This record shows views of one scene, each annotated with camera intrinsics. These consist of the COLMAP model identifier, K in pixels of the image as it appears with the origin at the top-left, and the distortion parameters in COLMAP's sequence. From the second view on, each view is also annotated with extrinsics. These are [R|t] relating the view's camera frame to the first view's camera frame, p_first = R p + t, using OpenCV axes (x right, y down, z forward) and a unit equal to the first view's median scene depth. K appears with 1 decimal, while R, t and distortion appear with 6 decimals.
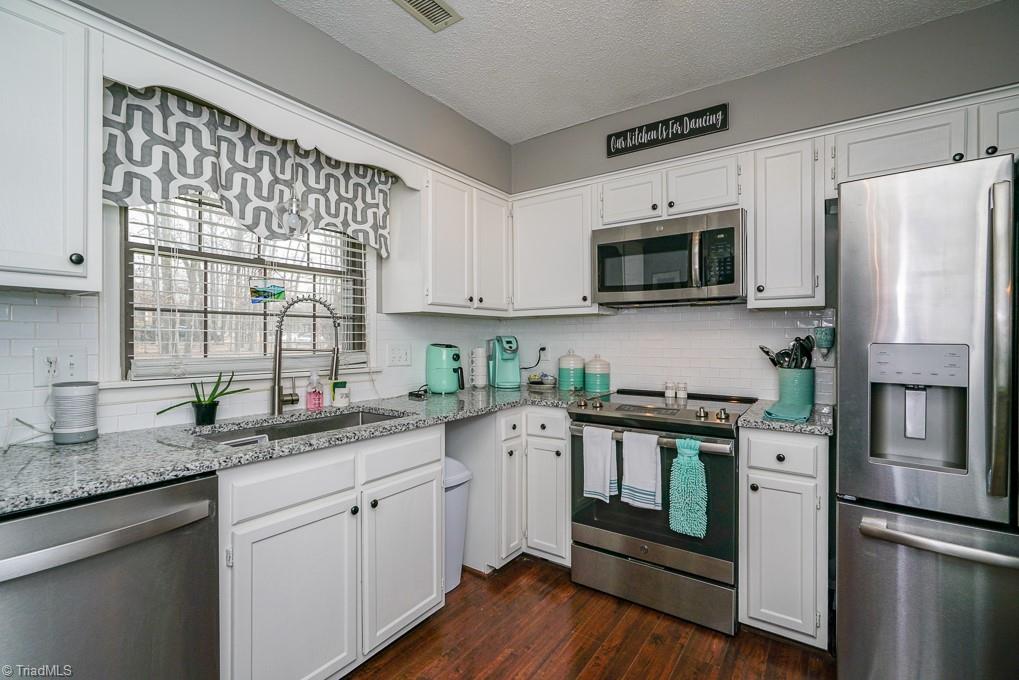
lens RADIAL K [[464.3, 0, 509.5], [0, 464.3, 340.0], [0, 0, 1]] dist [-0.011363, 0.007701]
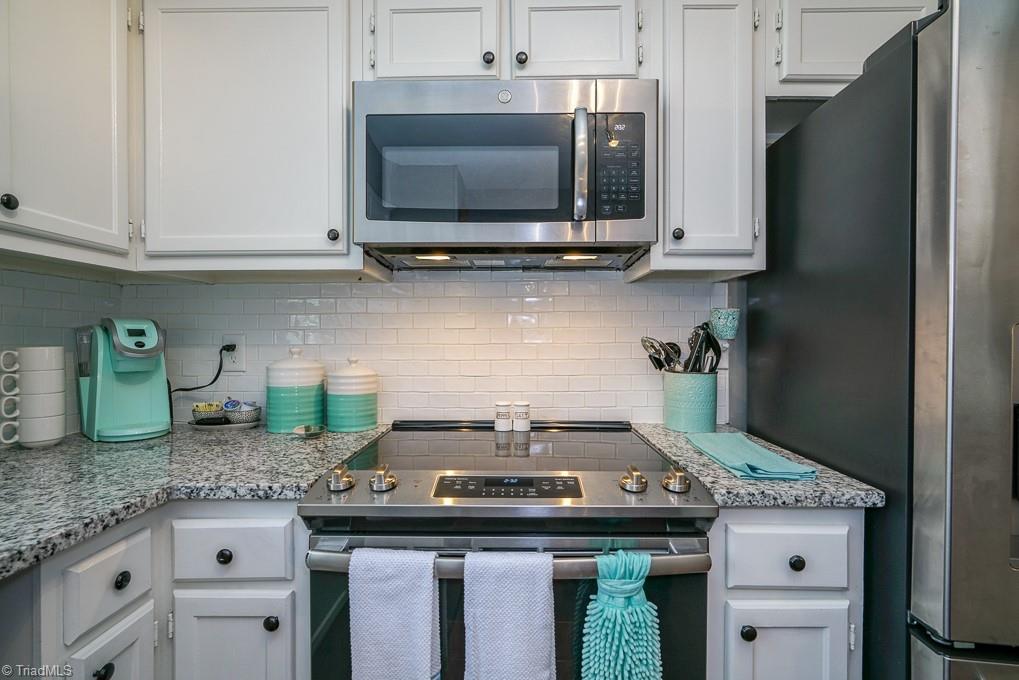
lens RADIAL K [[462.3, 0, 512.8], [0, 462.3, 339.2], [0, 0, 1]] dist [-0.012259, 0.007110]
pose [[0.817950, 0.000672, 0.575289, 0.053246], [0.001207, 0.999995, -0.002885, 0.016933], [-0.575288, 0.003054, 0.817945, 0.616191]]
